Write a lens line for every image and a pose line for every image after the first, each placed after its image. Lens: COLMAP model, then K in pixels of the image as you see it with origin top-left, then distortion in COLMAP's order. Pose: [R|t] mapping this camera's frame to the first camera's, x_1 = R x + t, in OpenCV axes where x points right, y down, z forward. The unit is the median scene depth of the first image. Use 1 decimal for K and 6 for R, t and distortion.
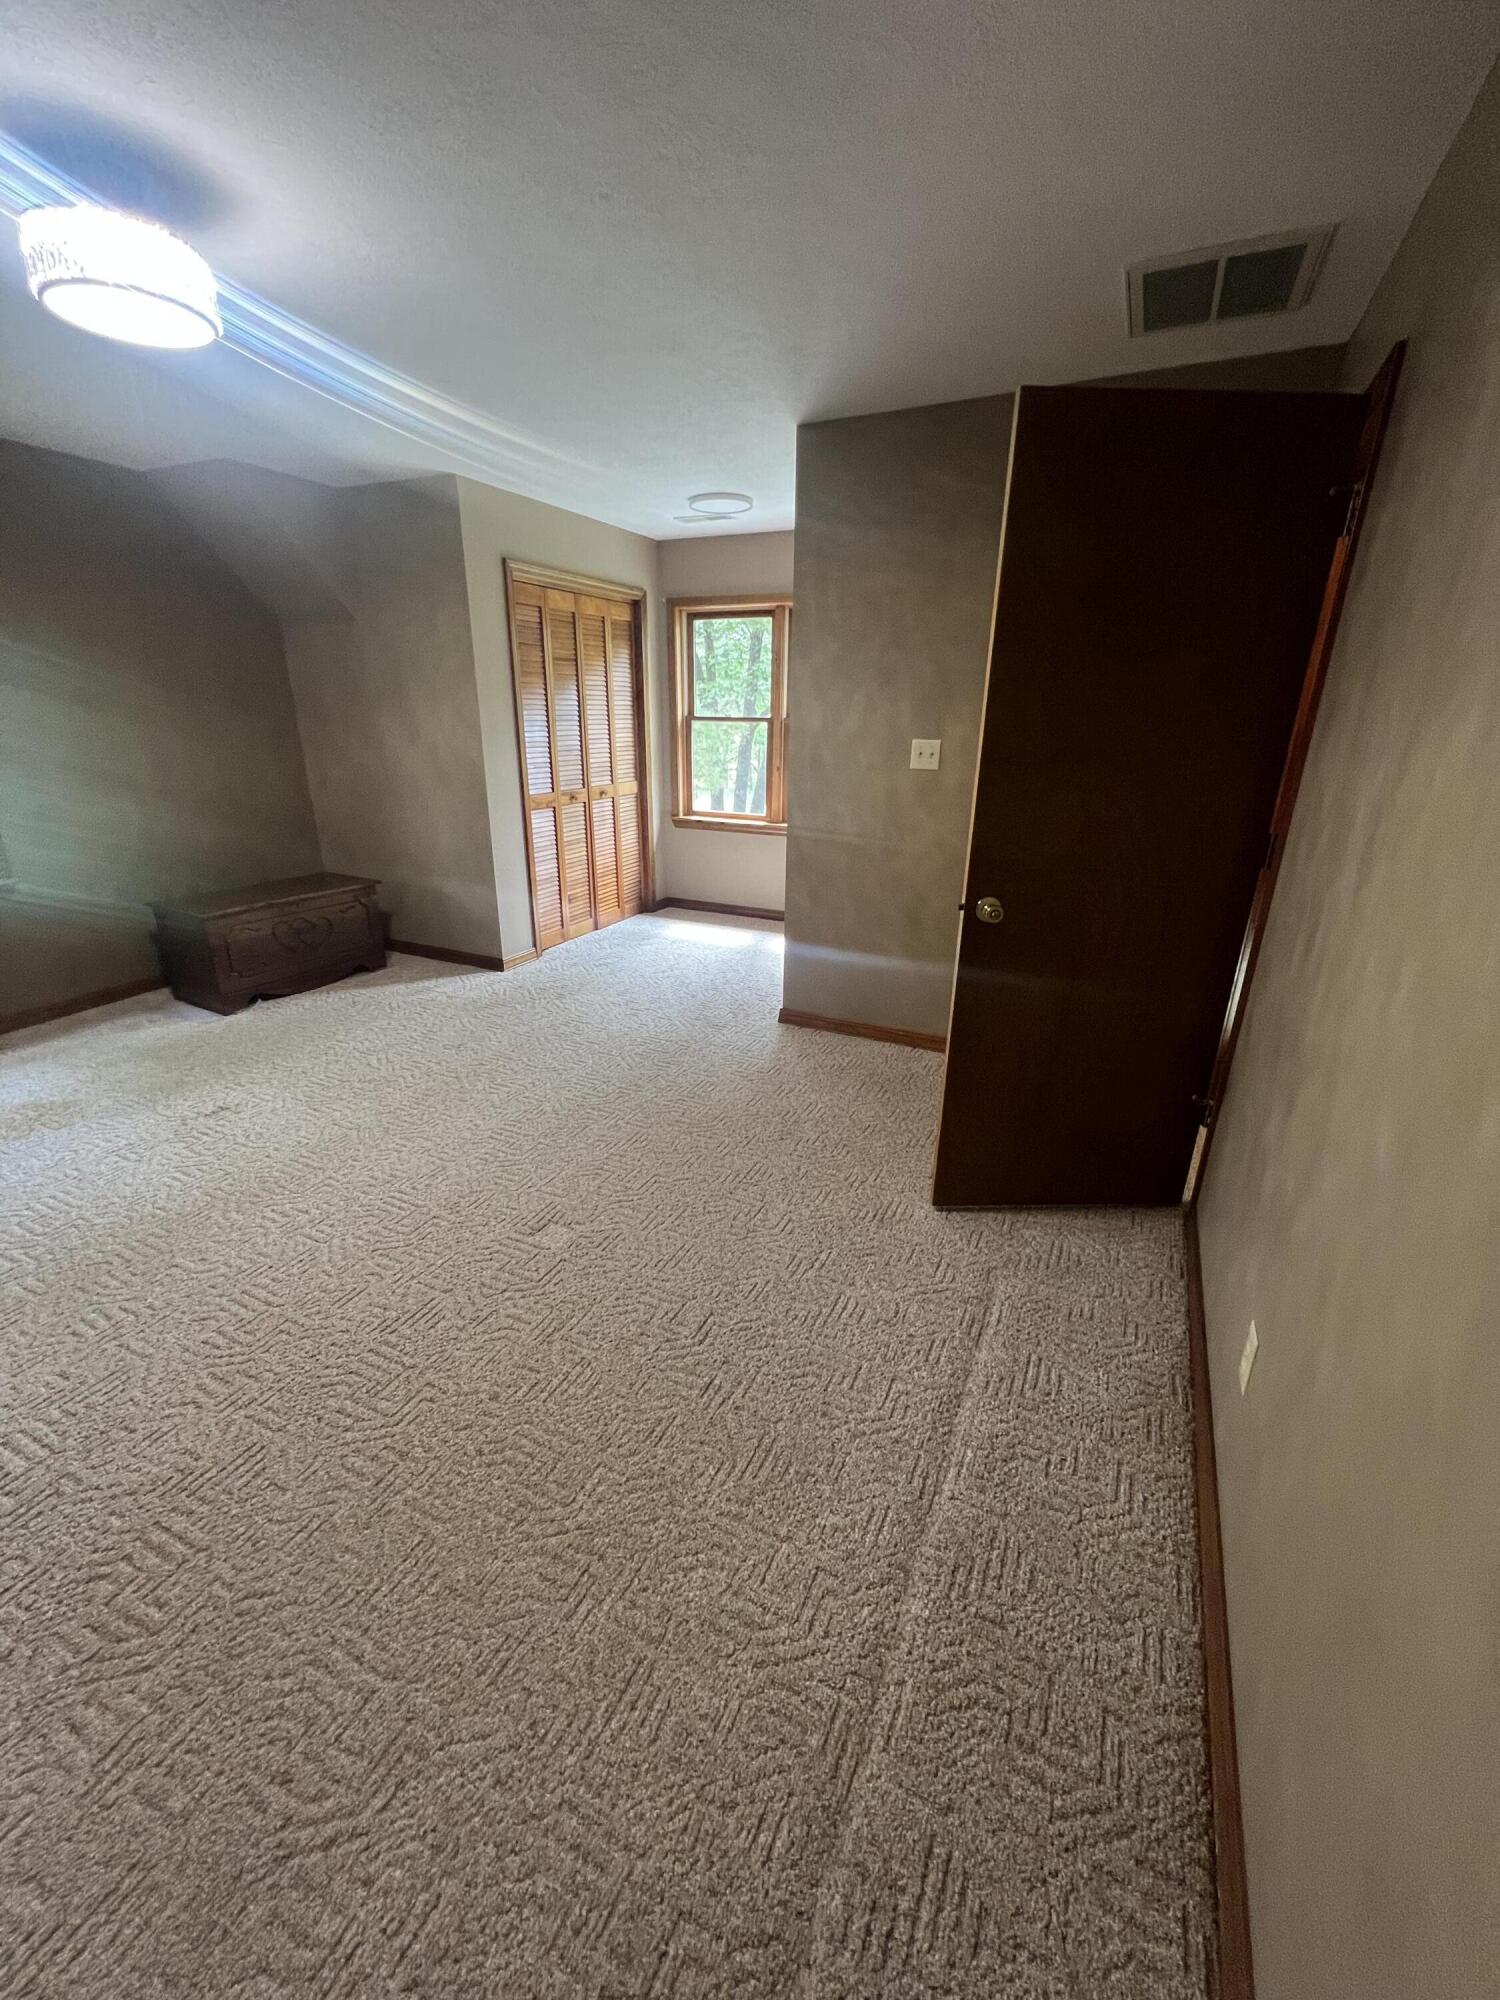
lens RADIAL K [[795.2, 0, 751.9], [0, 795.2, 998.2], [0, 0, 1]] dist [0.000379, 0.000095]
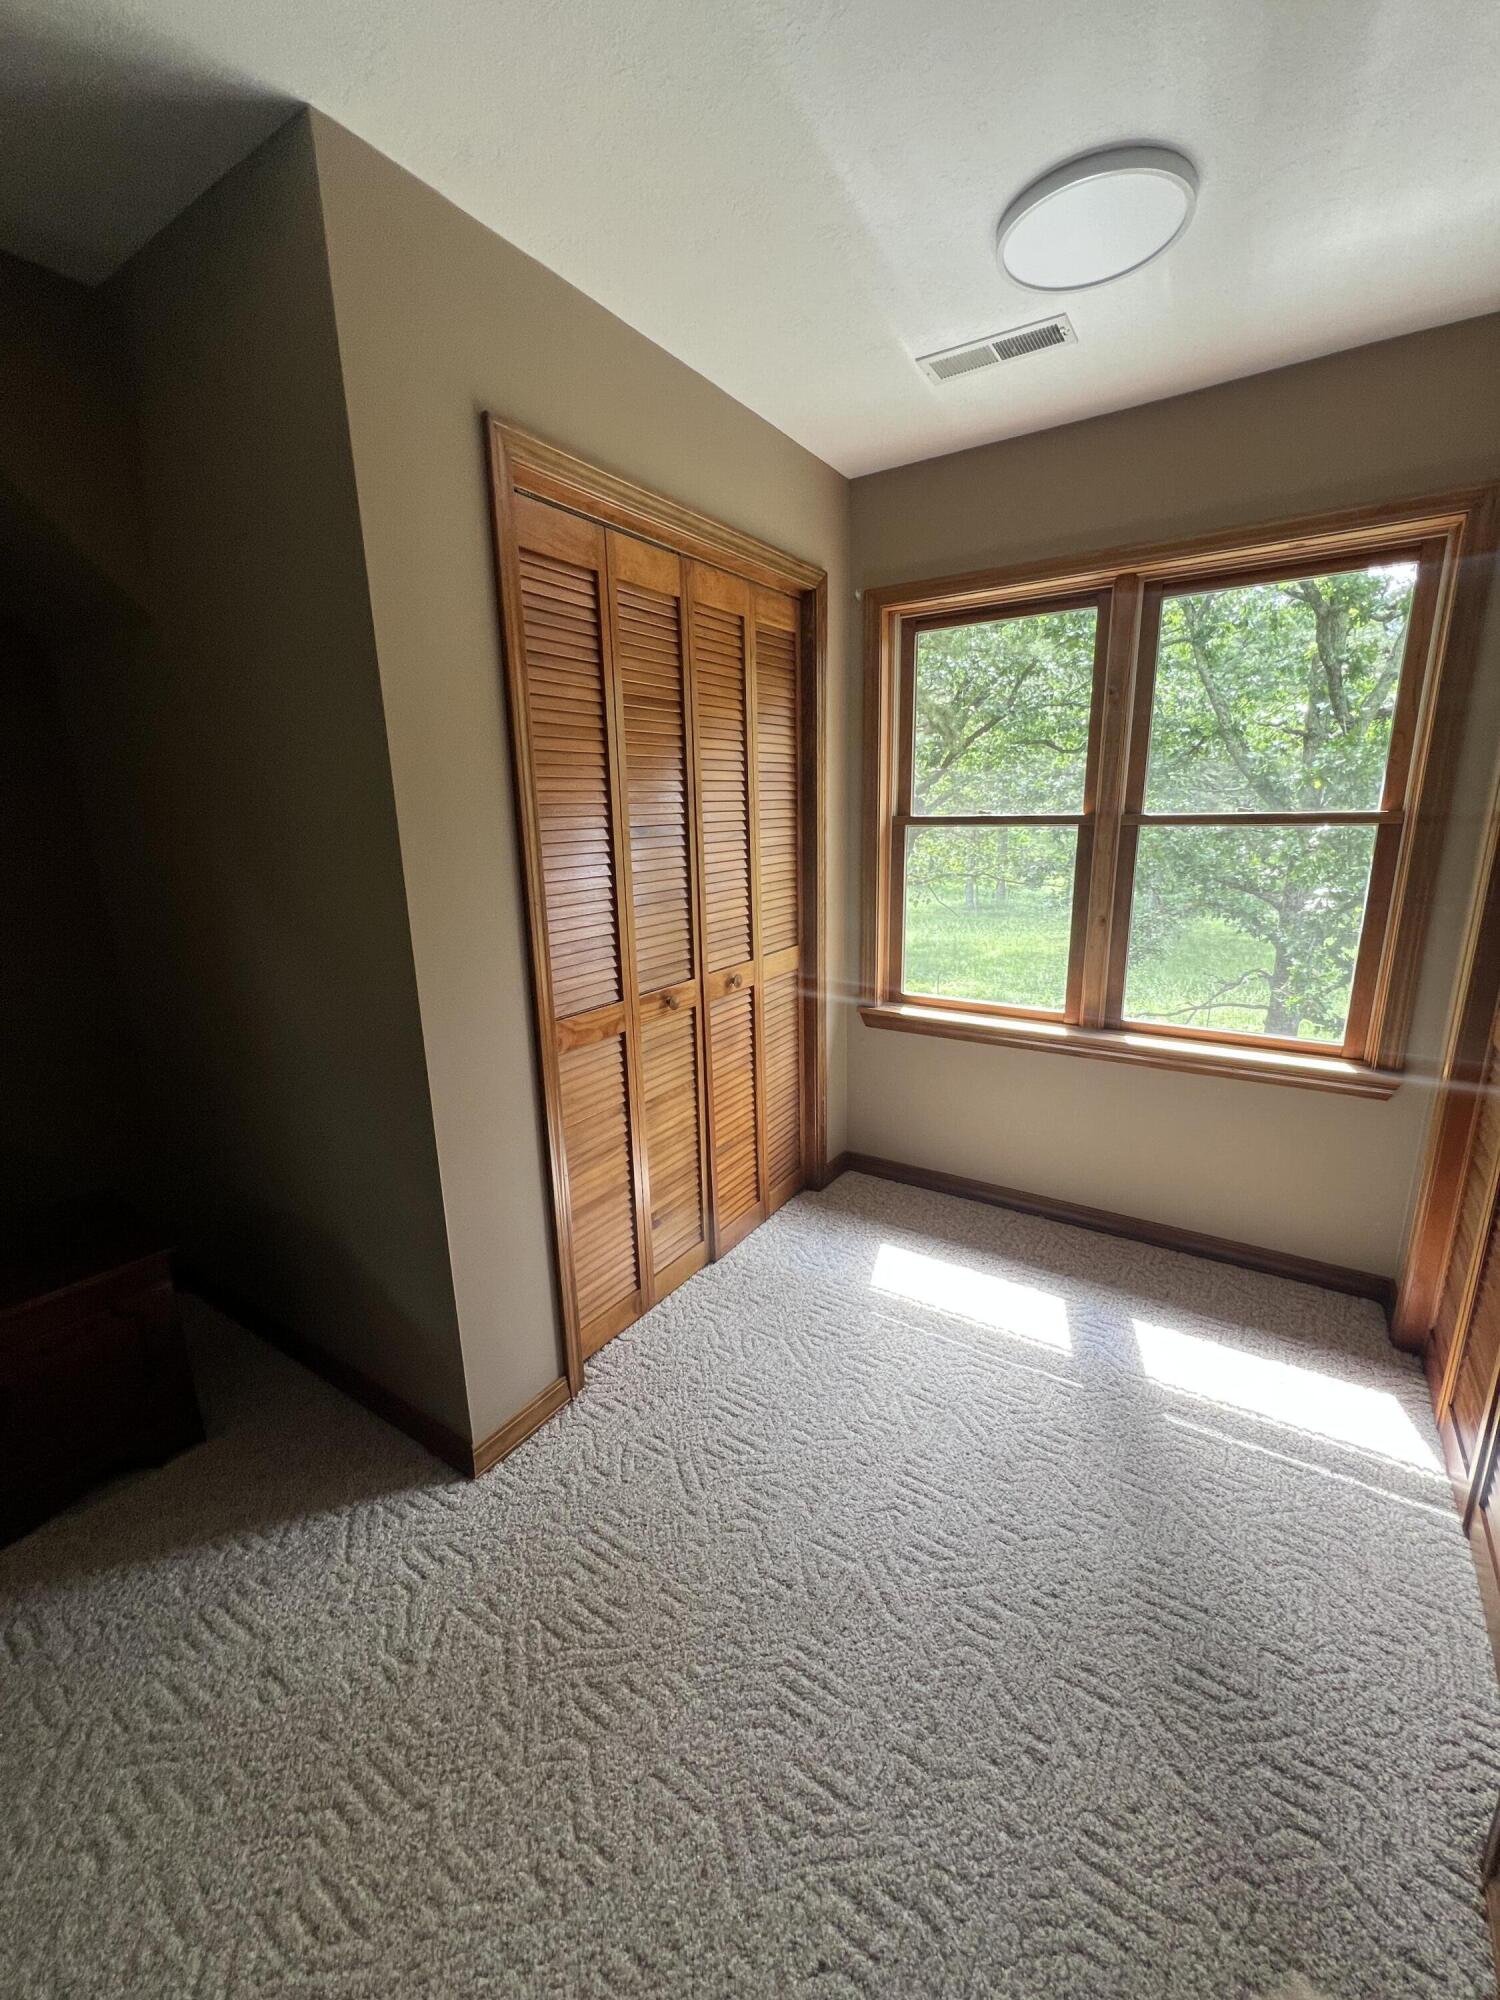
lens RADIAL K [[806.4, 0, 748.8], [0, 806.4, 1004.6], [0, 0, 1]] dist [0.000711, 0.000459]
pose [[0.989842, 0.001931, -0.142160, -0.109810], [-0.017282, 0.994127, -0.106834, -0.194604], [0.141119, 0.108206, 0.984061, 0.535120]]
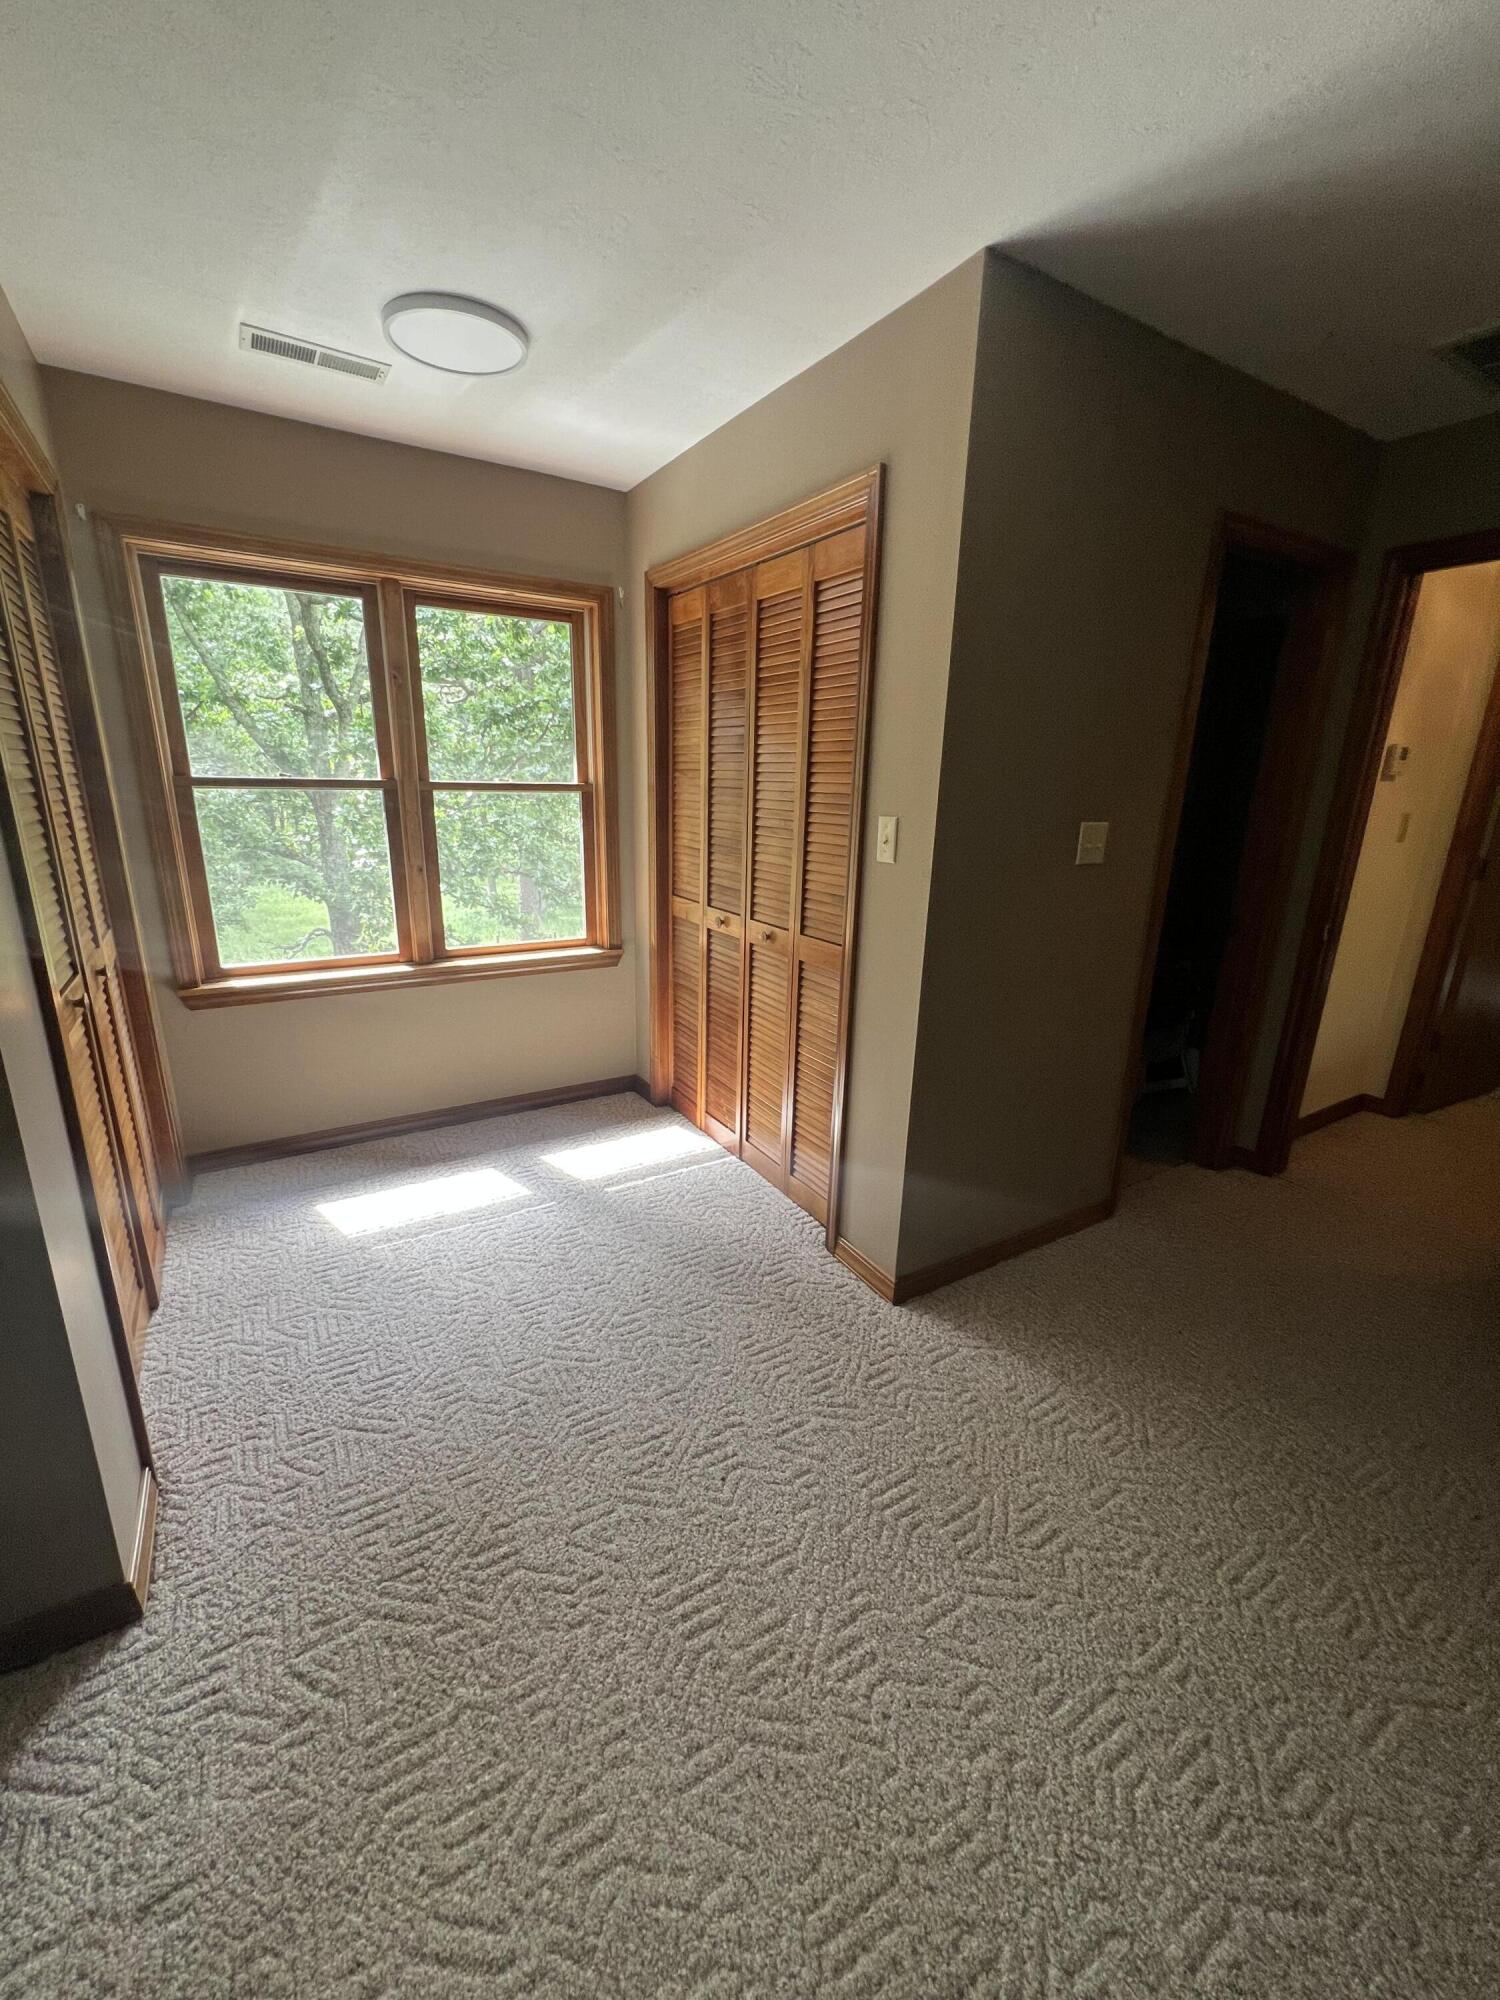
lens RADIAL K [[806.4, 0, 748.8], [0, 806.4, 1004.6], [0, 0, 1]] dist [0.000711, 0.000459]
pose [[0.545325, -0.226874, 0.806938, -0.334796], [0.271654, 0.958552, 0.085919, -0.192494], [-0.792985, 0.172354, 0.584354, 0.524555]]
